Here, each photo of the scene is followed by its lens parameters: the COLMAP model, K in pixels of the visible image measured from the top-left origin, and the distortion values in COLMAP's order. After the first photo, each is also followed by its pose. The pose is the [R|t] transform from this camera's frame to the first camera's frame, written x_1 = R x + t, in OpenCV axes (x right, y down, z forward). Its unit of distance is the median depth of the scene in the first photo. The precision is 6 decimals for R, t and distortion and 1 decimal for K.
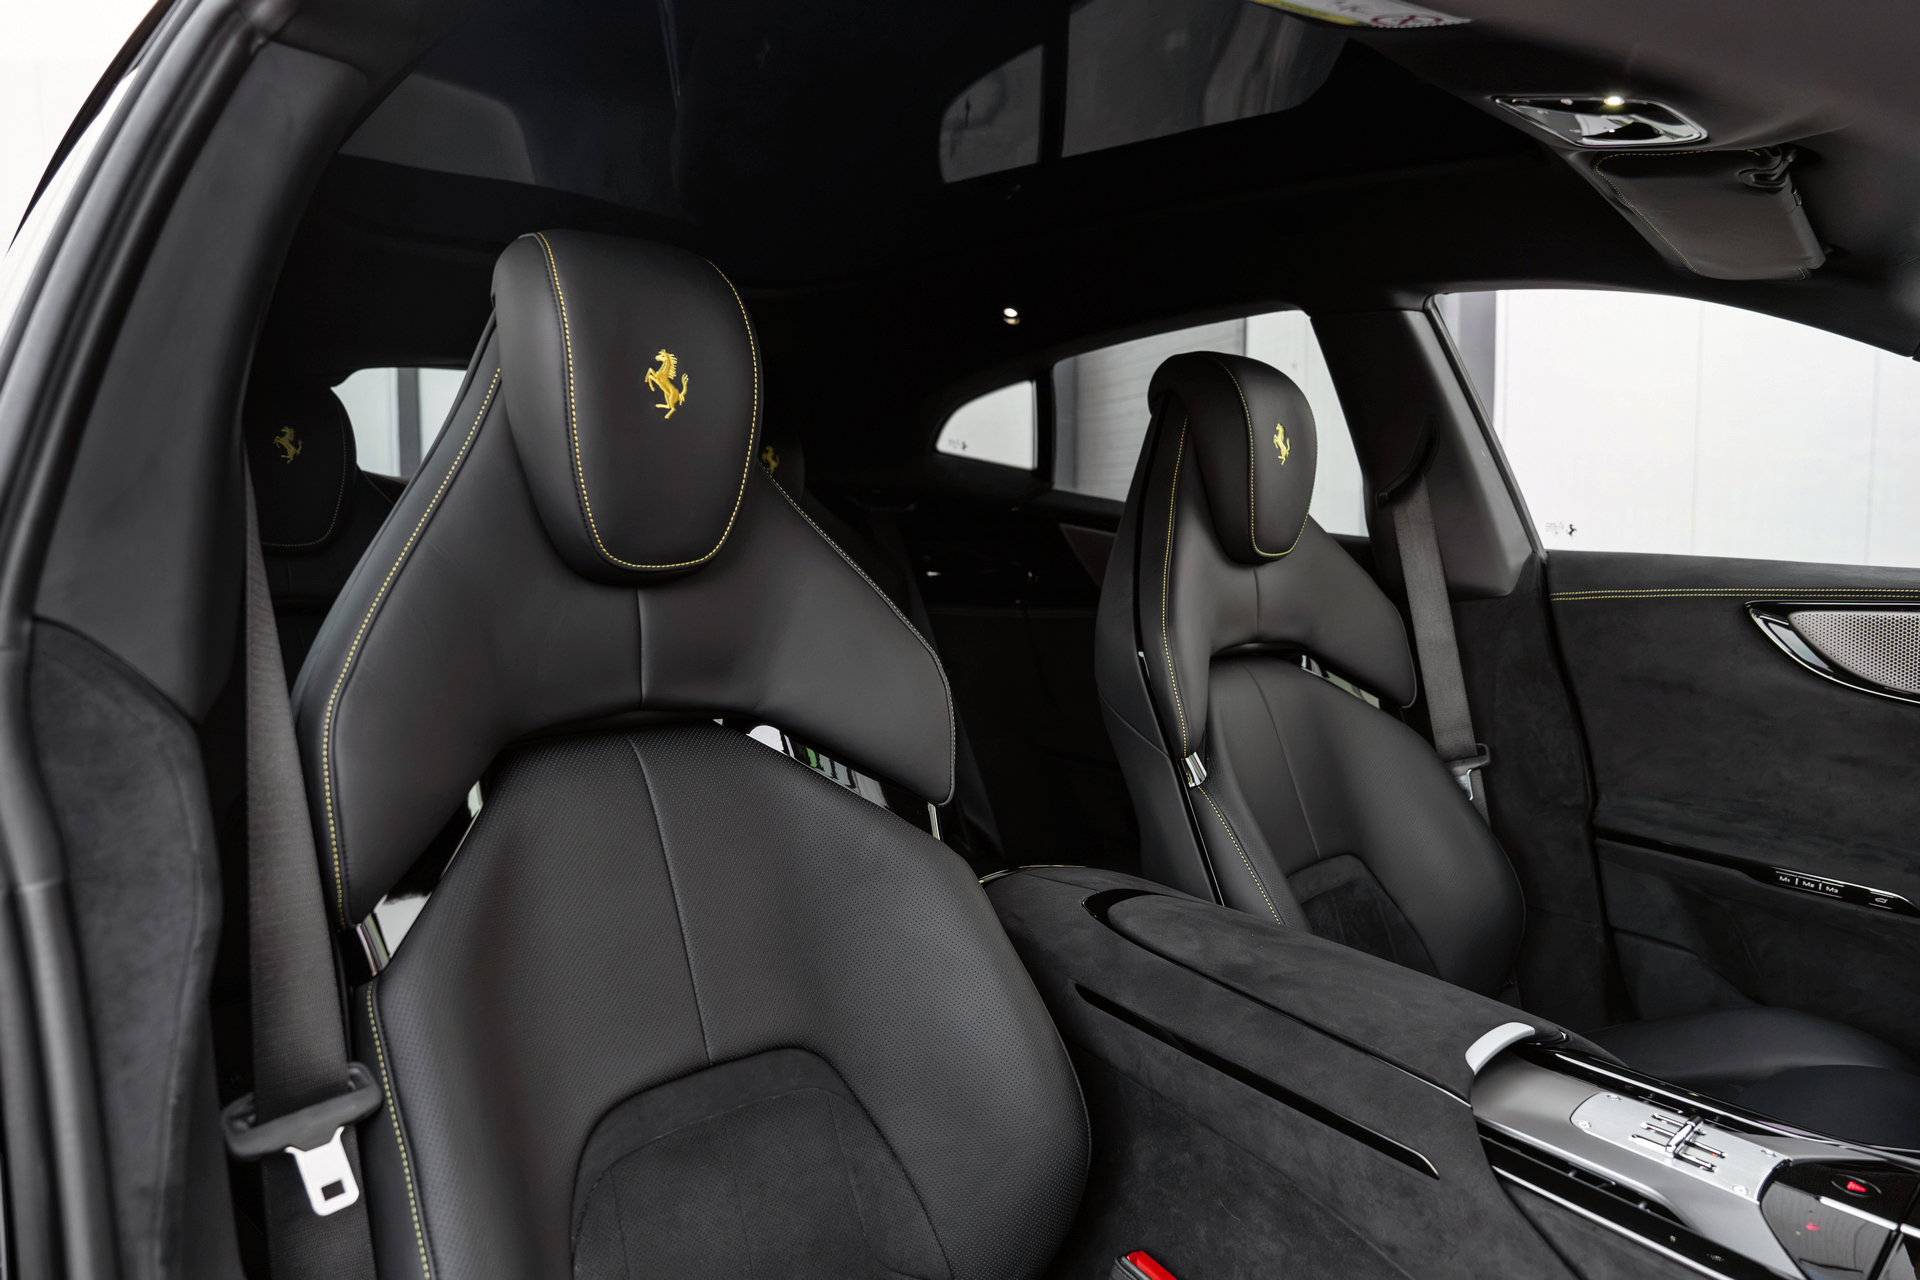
lens RADIAL K [[1321.3, 0, 942.6], [0, 1321.3, 655.8], [0, 0, 1]] dist [-0.091860, 0.058501]
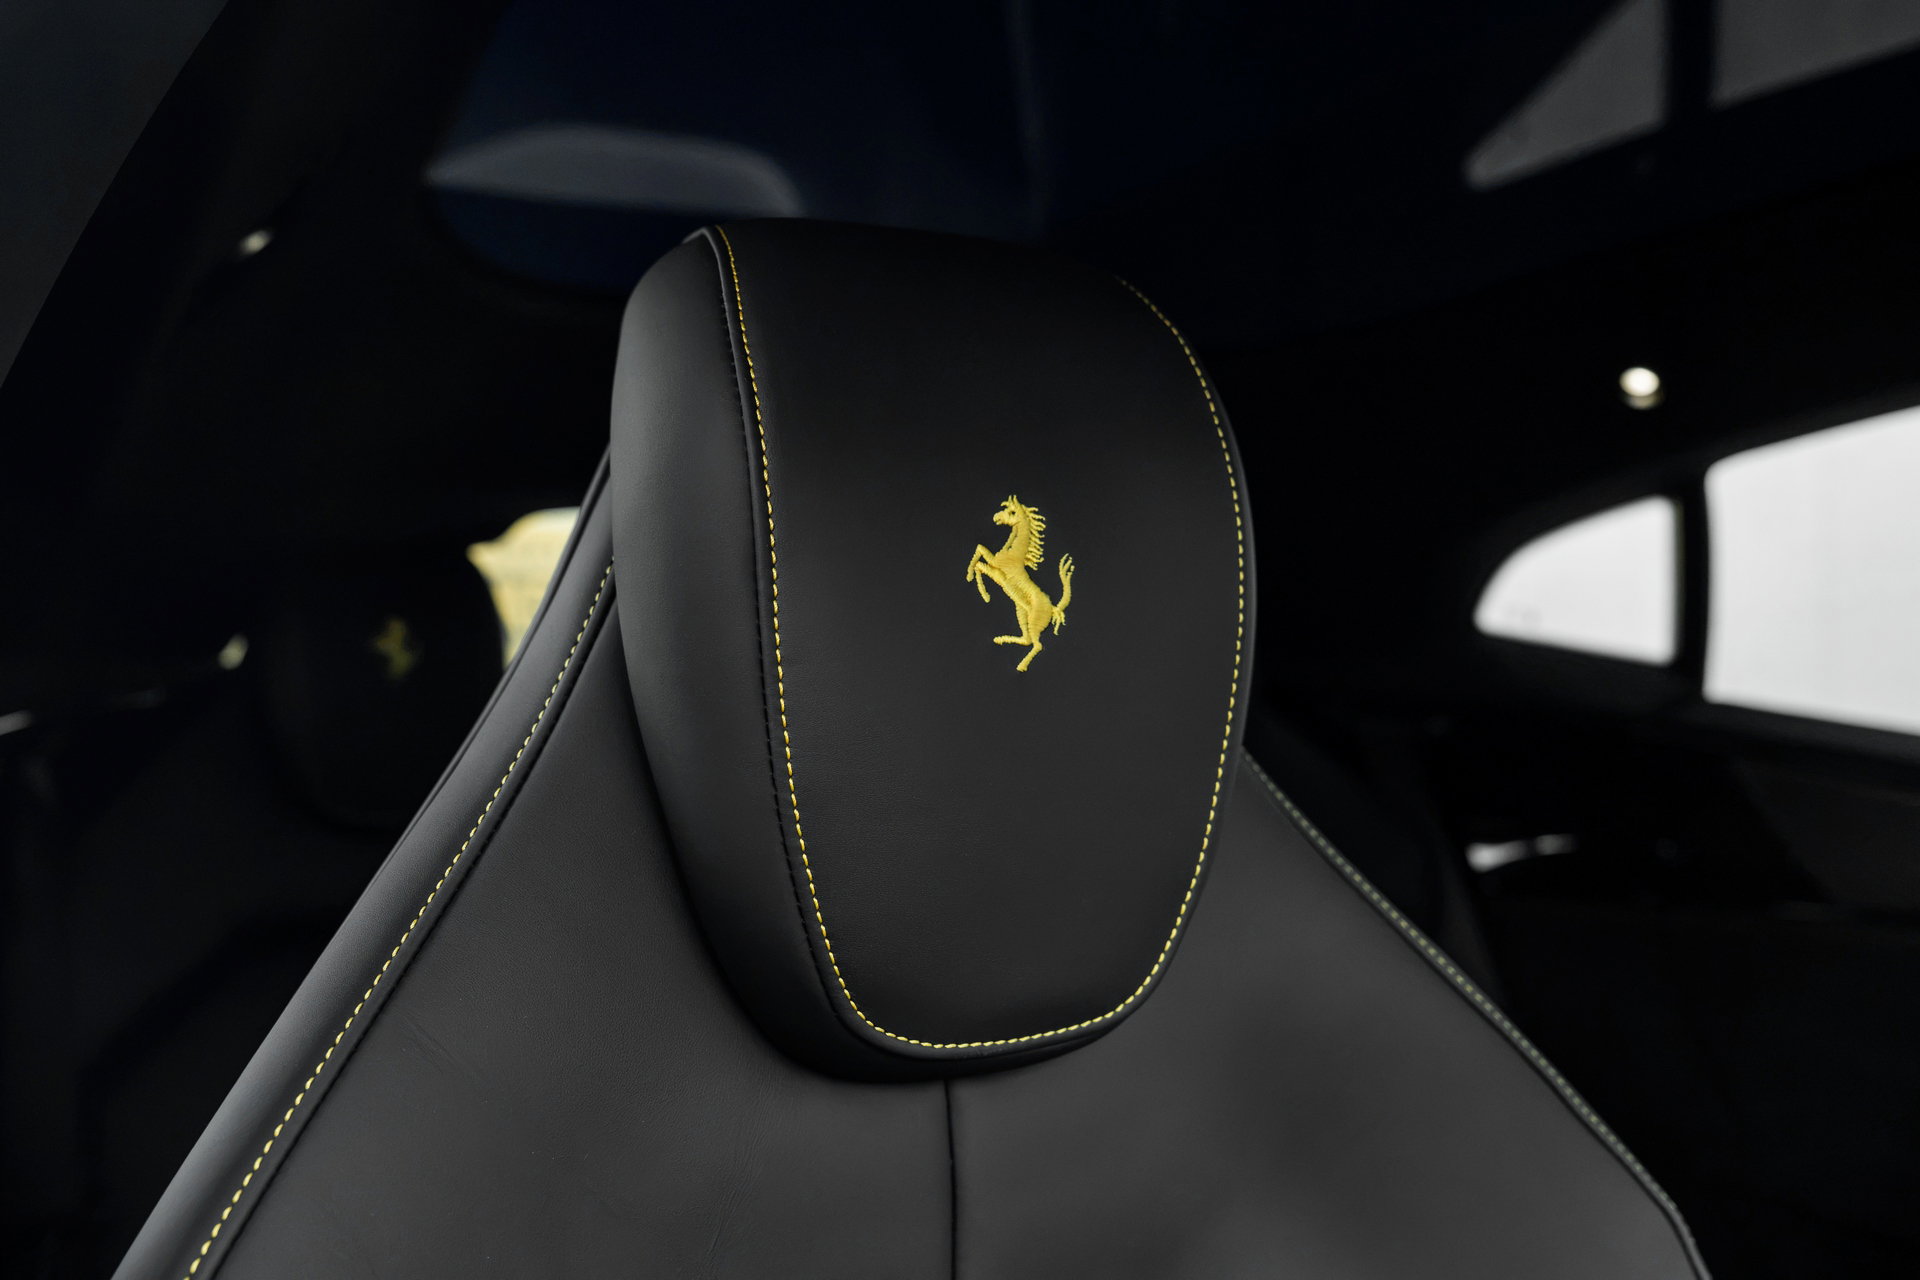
lens RADIAL K [[1873.4, 0, 958.5], [0, 1873.4, 633.8], [0, 0, 1]] dist [0.000528, 0.000000]
pose [[0.972009, -0.023015, -0.233814, -0.096630], [-0.009326, 0.990627, -0.136279, -0.114096], [0.234759, 0.134645, 0.962683, 0.452043]]
